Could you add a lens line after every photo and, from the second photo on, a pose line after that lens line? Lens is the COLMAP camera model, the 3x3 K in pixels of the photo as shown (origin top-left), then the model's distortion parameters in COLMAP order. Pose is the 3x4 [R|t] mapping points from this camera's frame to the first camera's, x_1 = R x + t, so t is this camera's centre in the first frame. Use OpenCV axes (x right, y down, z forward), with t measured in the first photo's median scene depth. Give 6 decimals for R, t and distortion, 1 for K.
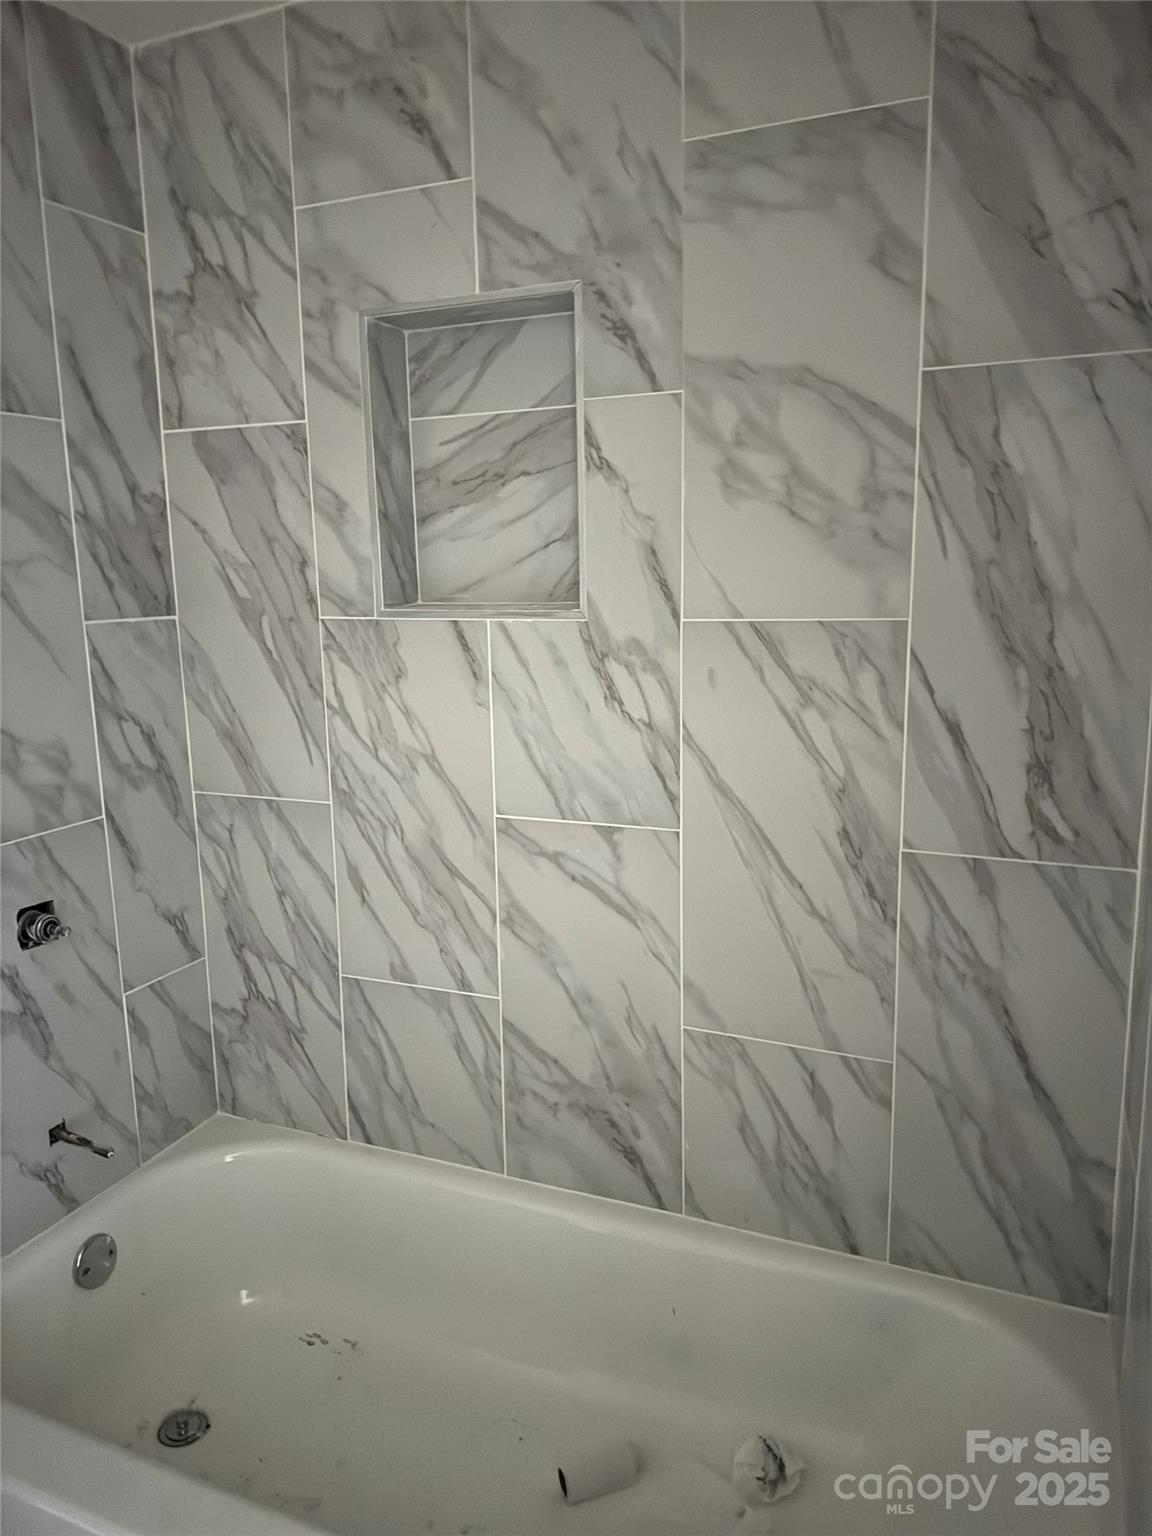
lens RADIAL K [[1073.2, 0, 573.3], [0, 1073.2, 760.1], [0, 0, 1]] dist [0.103436, -0.163424]
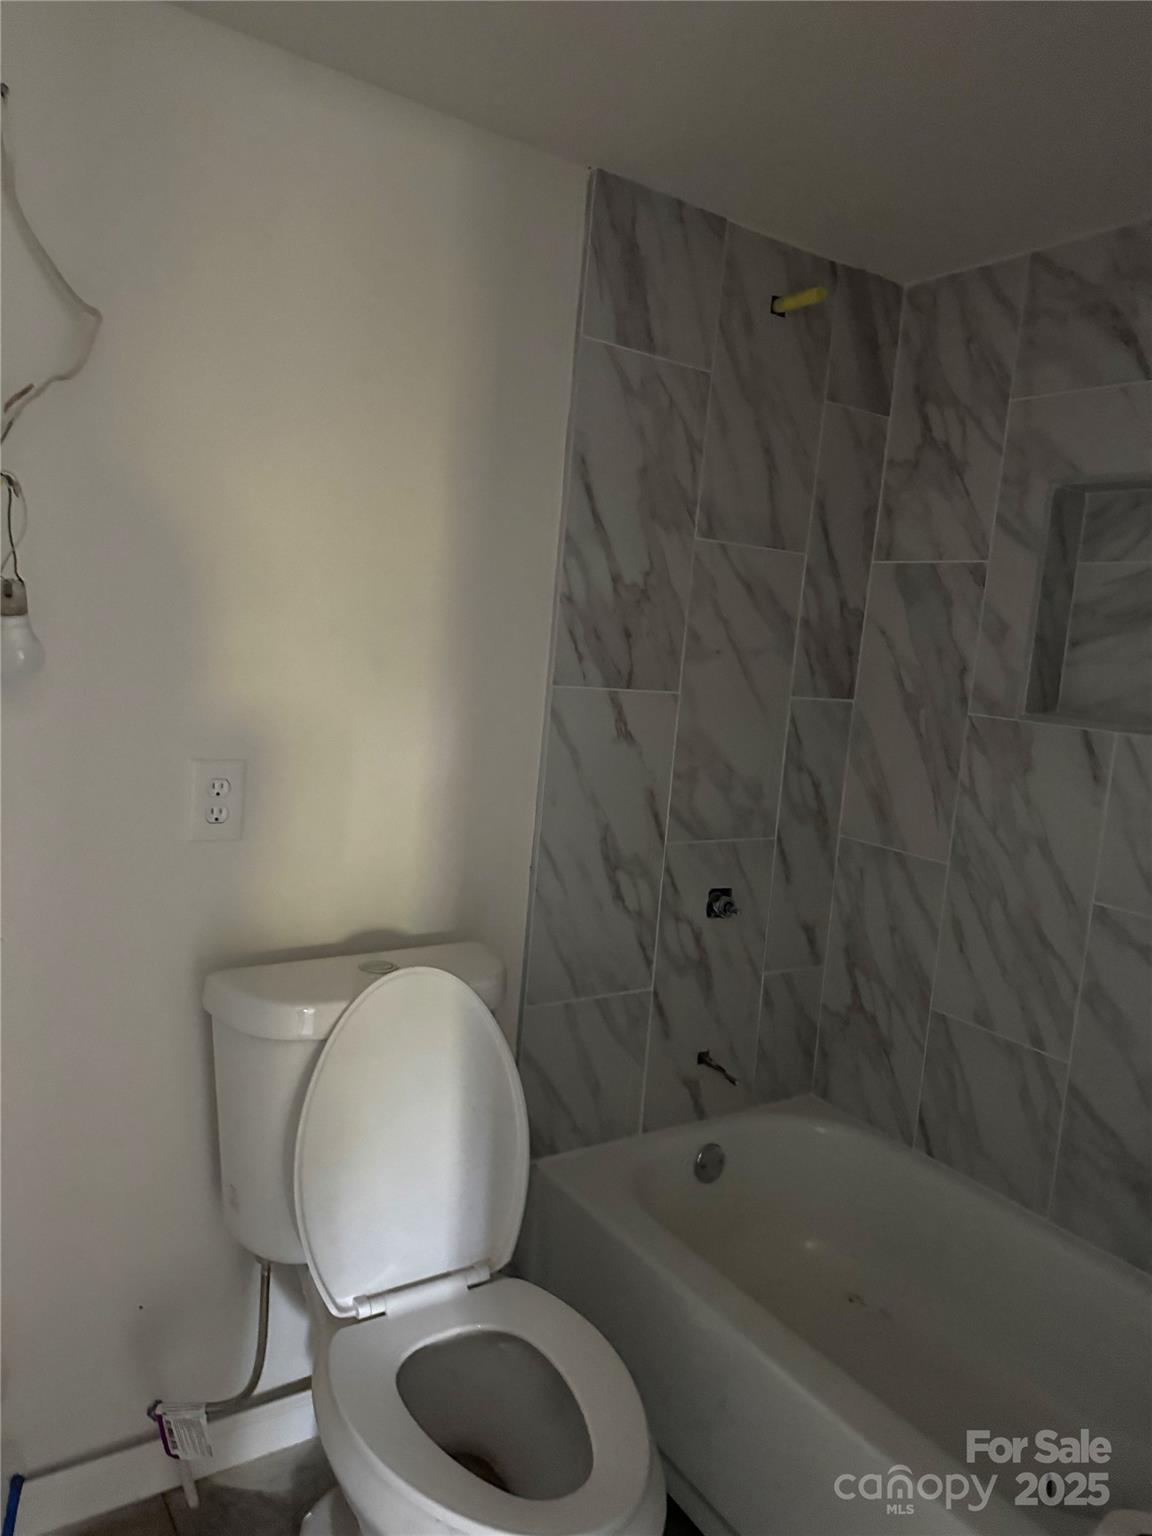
lens RADIAL K [[1073.2, 0, 573.3], [0, 1073.2, 760.1], [0, 0, 1]] dist [0.103436, -0.163424]
pose [[0.830844, 0.152400, -0.535232, 0.063364], [-0.196395, 0.980186, -0.025769, 0.040480], [0.520700, 0.126527, 0.844312, -0.278802]]
